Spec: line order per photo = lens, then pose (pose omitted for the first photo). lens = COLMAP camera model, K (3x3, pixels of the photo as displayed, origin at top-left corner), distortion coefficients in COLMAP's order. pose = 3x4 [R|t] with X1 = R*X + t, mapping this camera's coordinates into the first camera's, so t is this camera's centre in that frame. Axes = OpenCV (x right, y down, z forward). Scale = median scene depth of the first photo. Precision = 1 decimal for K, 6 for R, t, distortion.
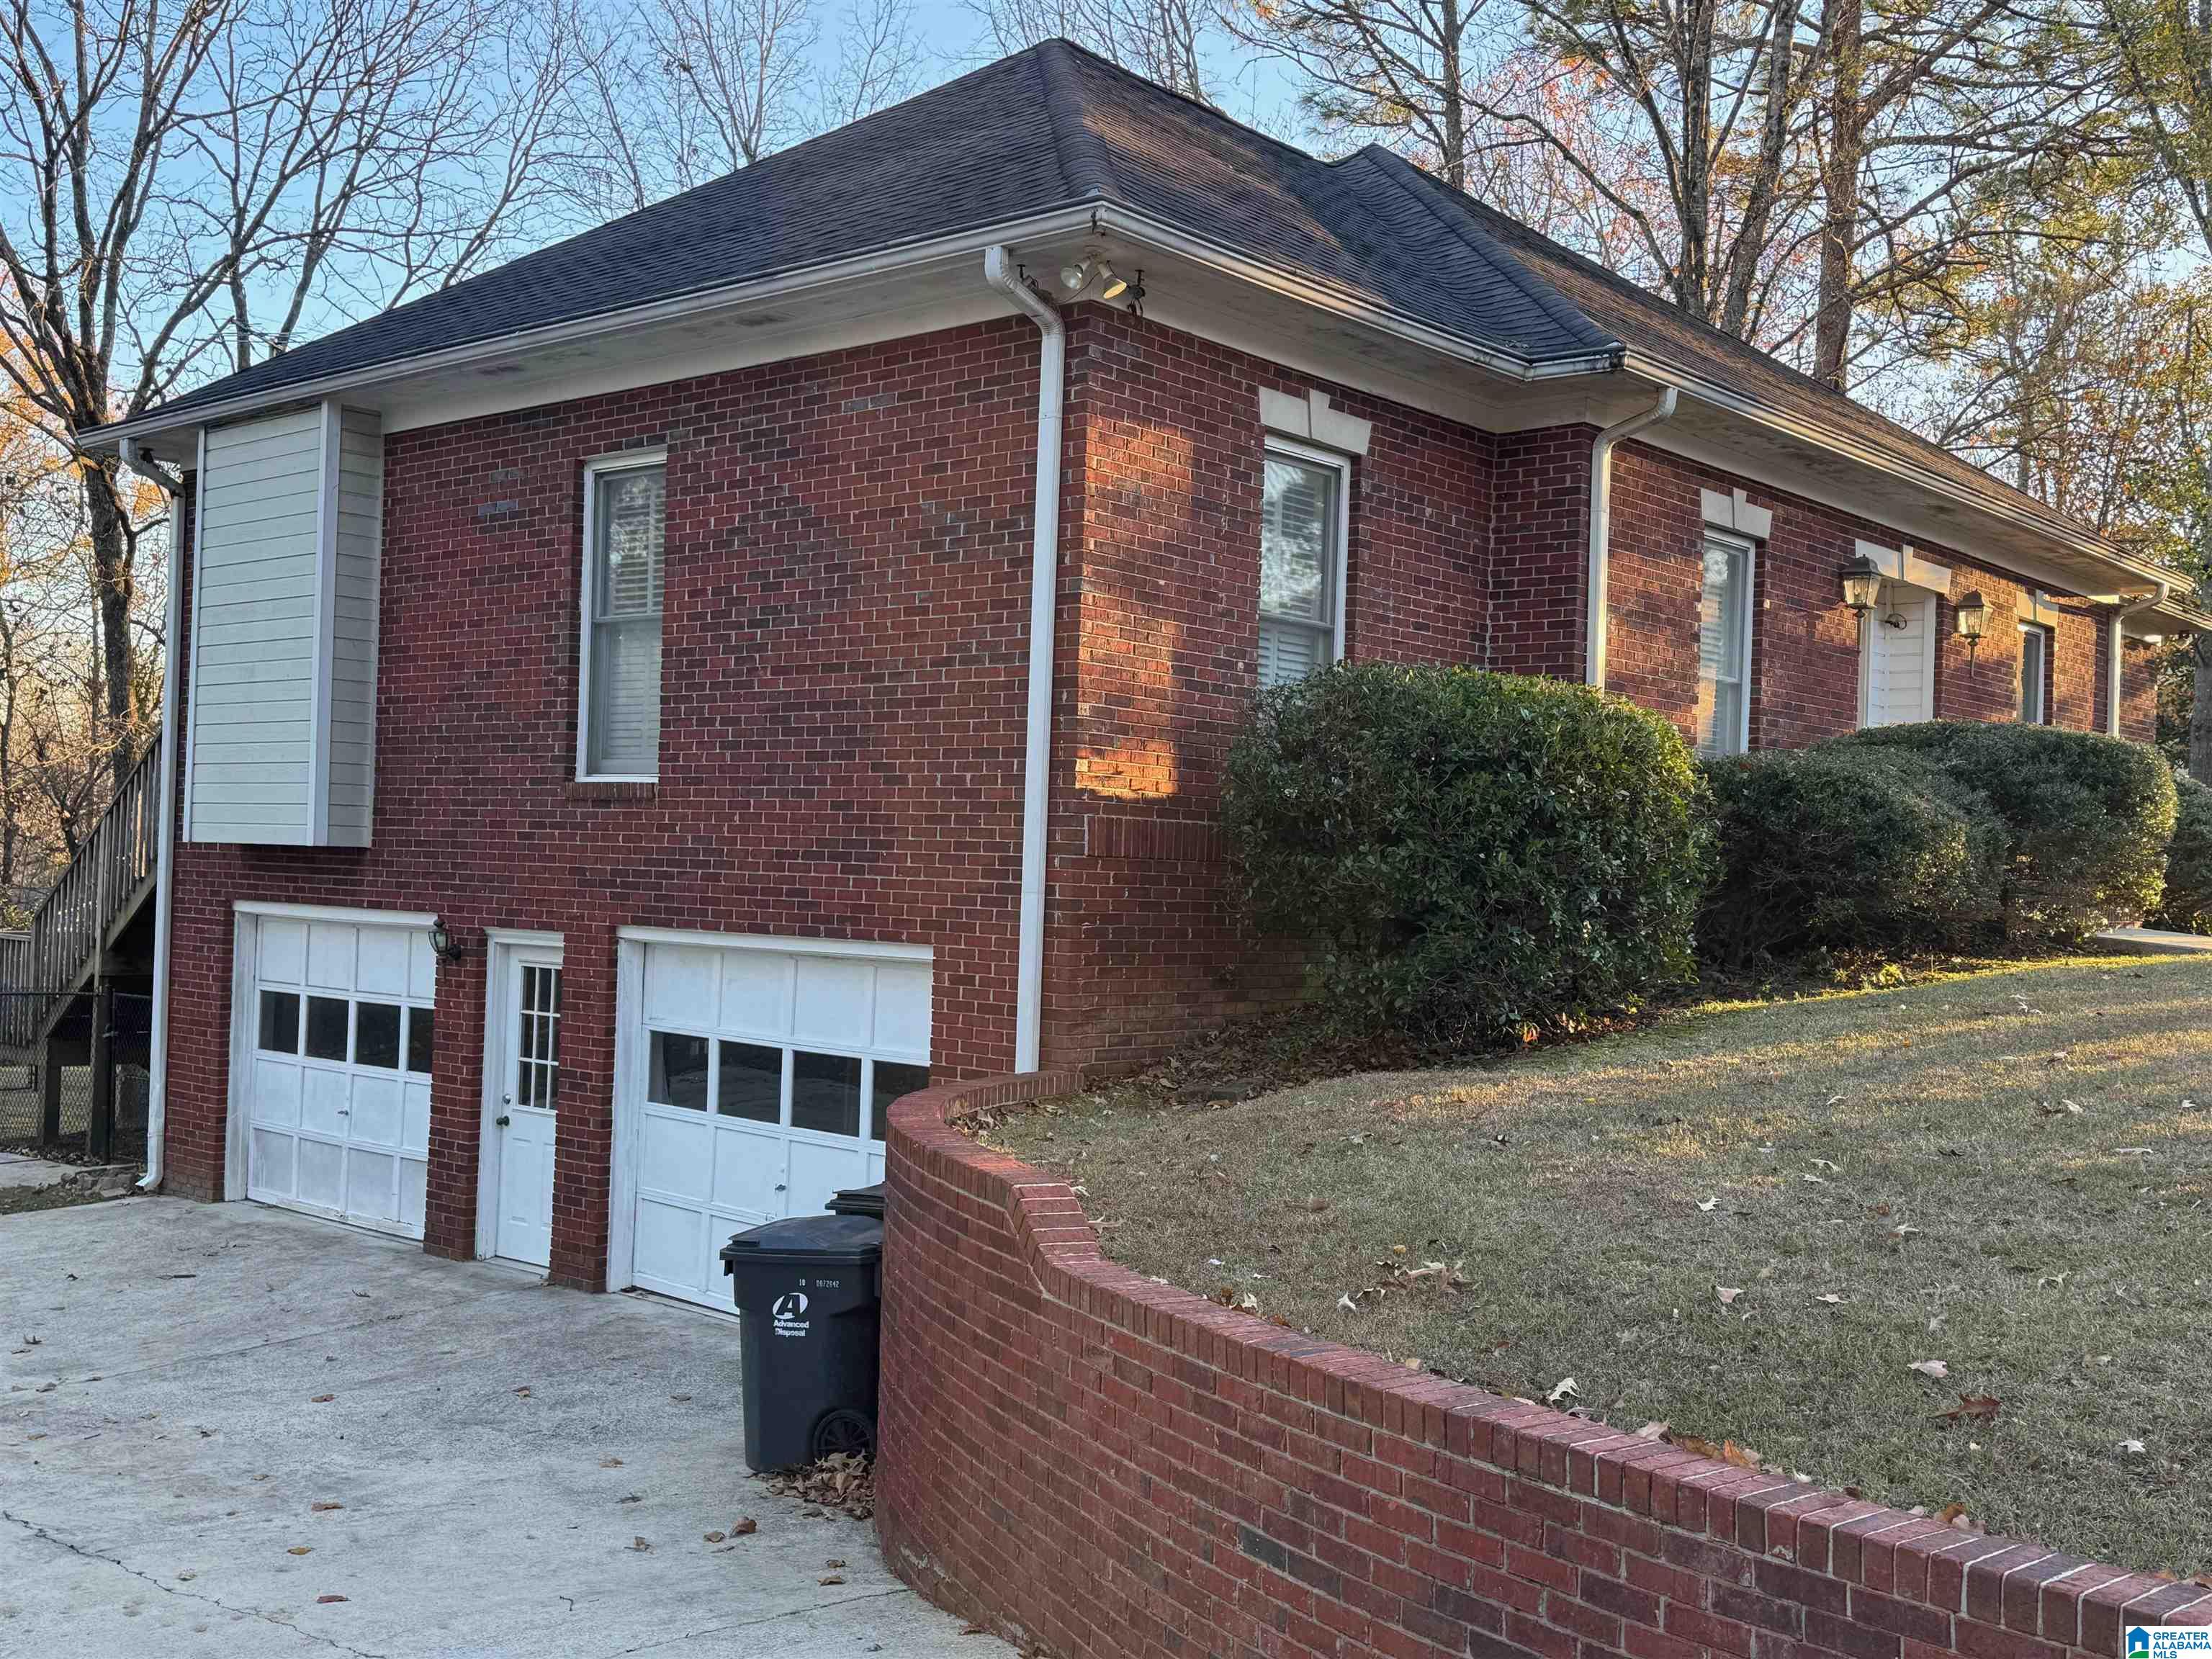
lens RADIAL K [[2248.2, 0, 1106.7], [0, 2248.2, 921.5], [0, 0, 1]] dist [0.012126, 0.007311]
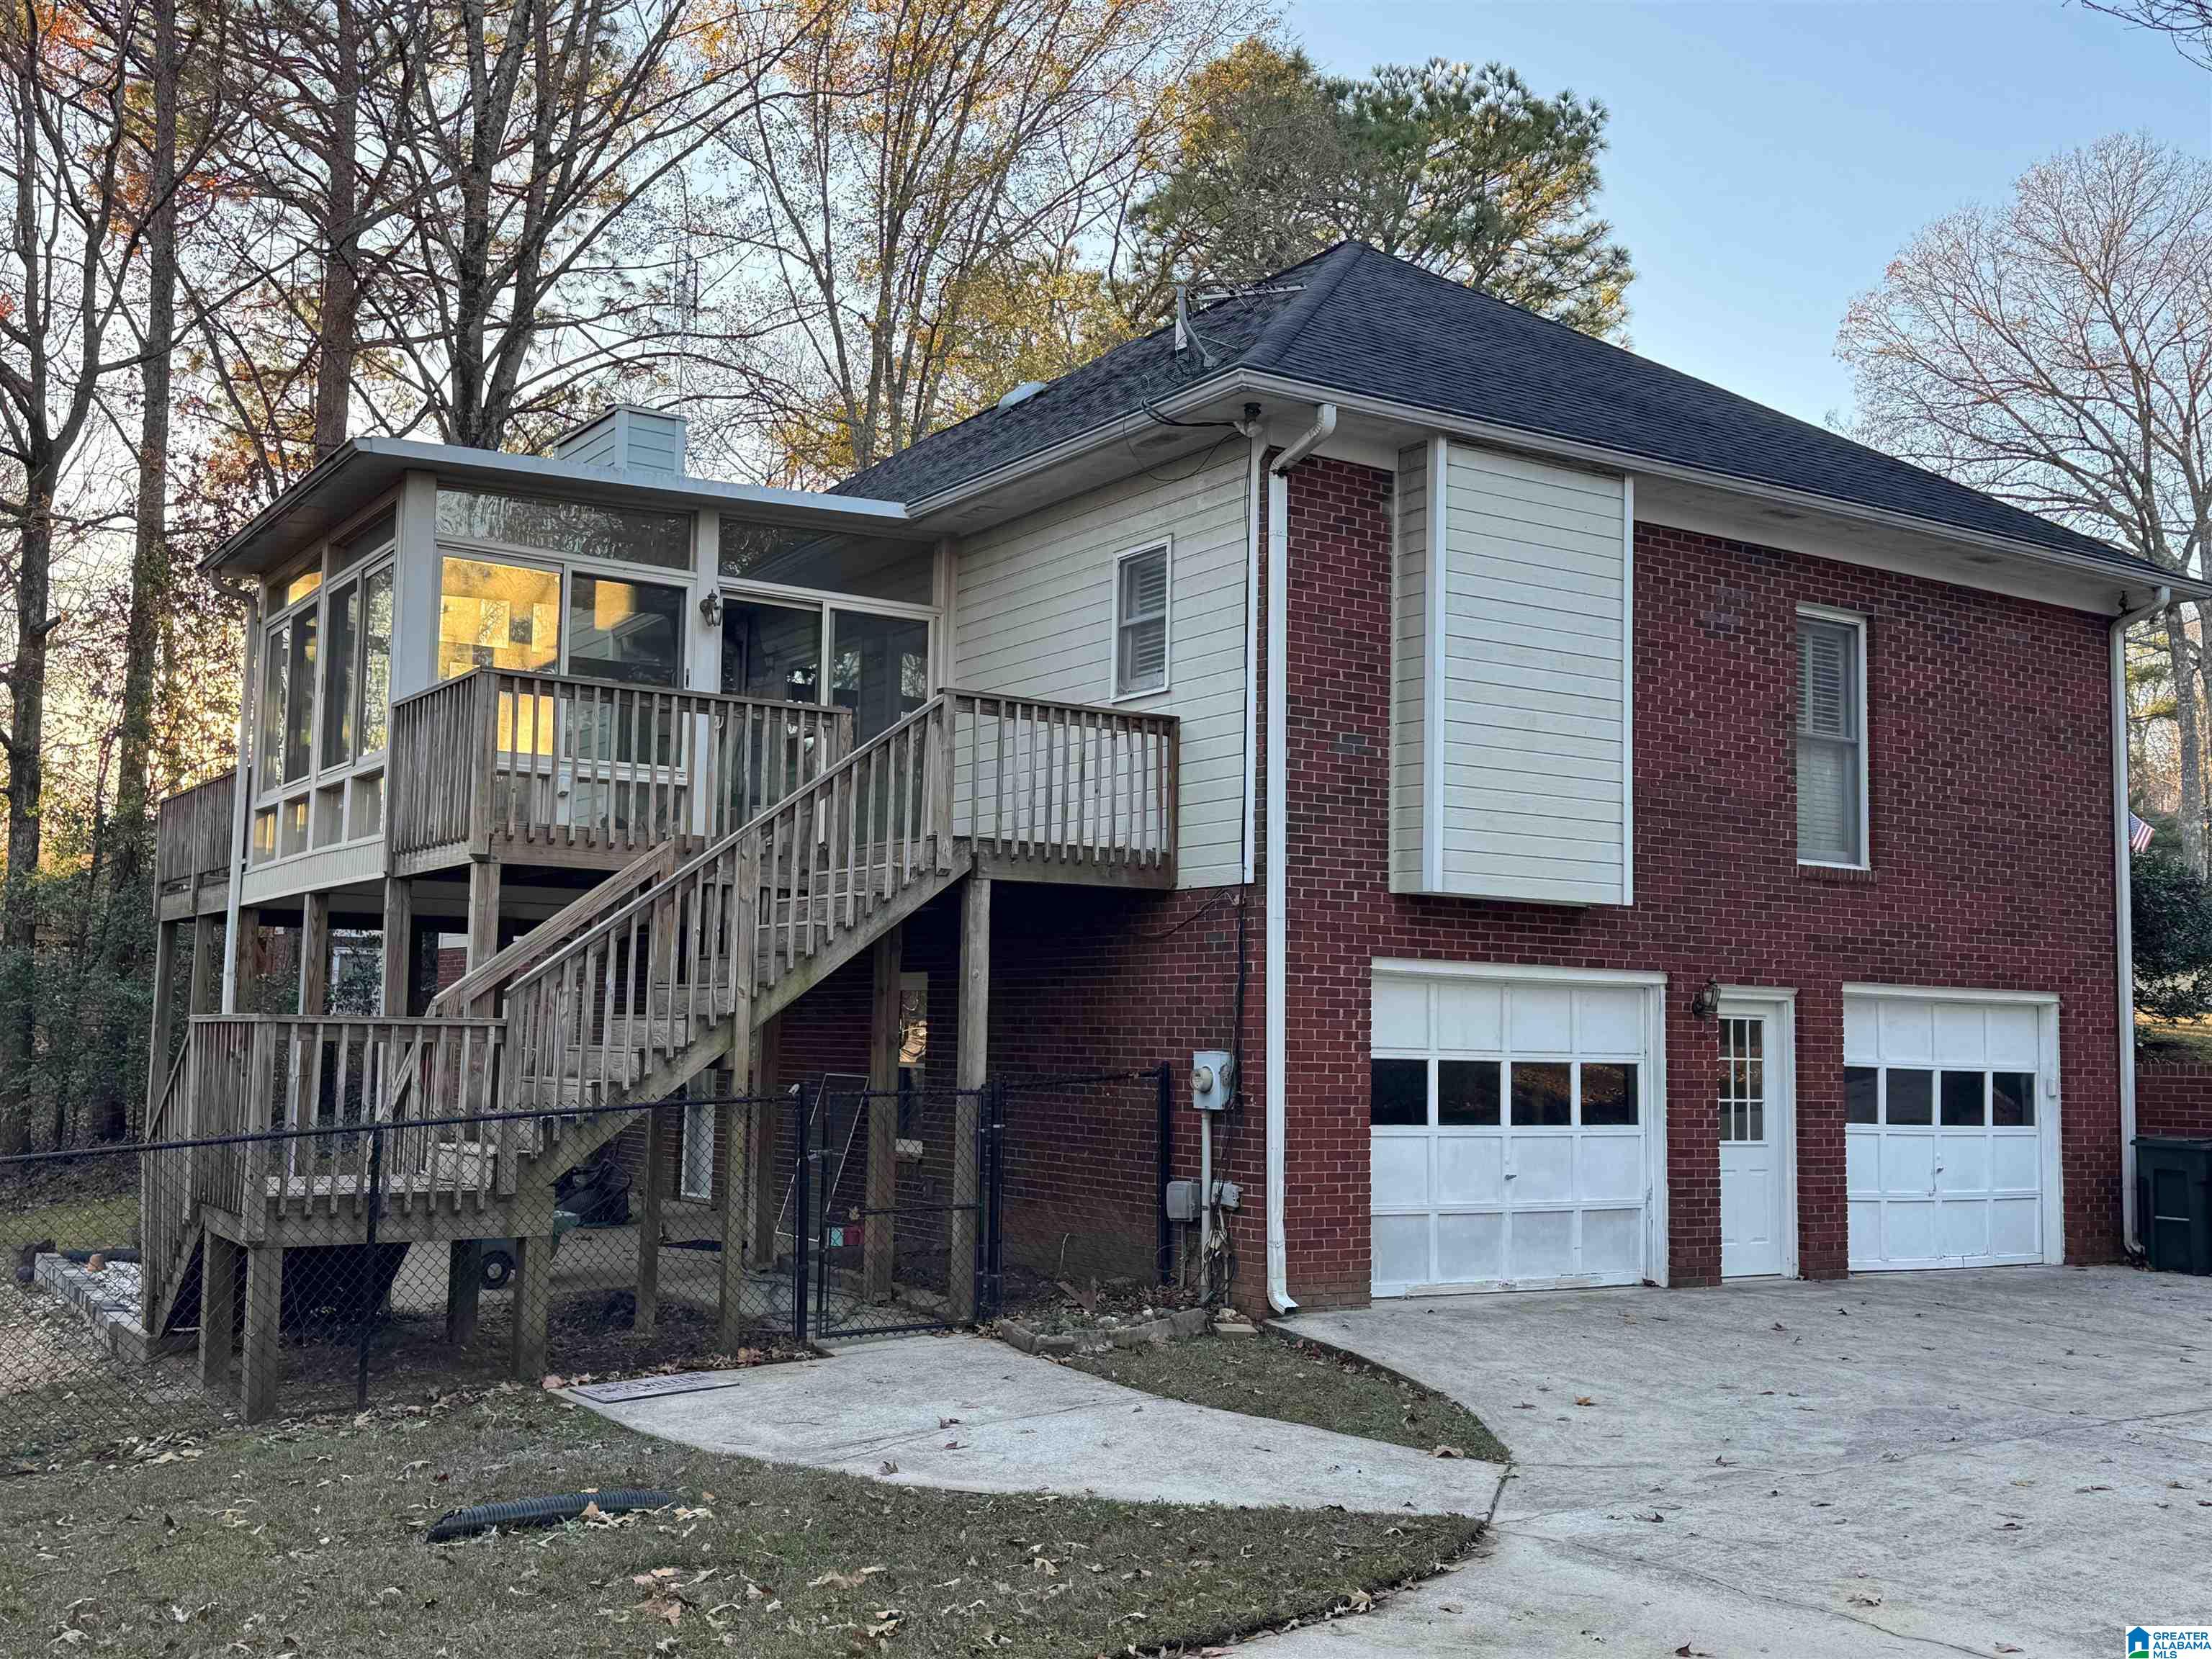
lens RADIAL K [[2274.8, 0, 1106.0], [0, 2274.8, 829.5], [0, 0, 1]] dist [0.007245, 0.001385]
pose [[0.283033, 0.061003, 0.957168, -1.526599], [0.004886, 0.997871, -0.065042, -0.002649], [-0.959098, 0.023085, 0.282132, 1.018401]]
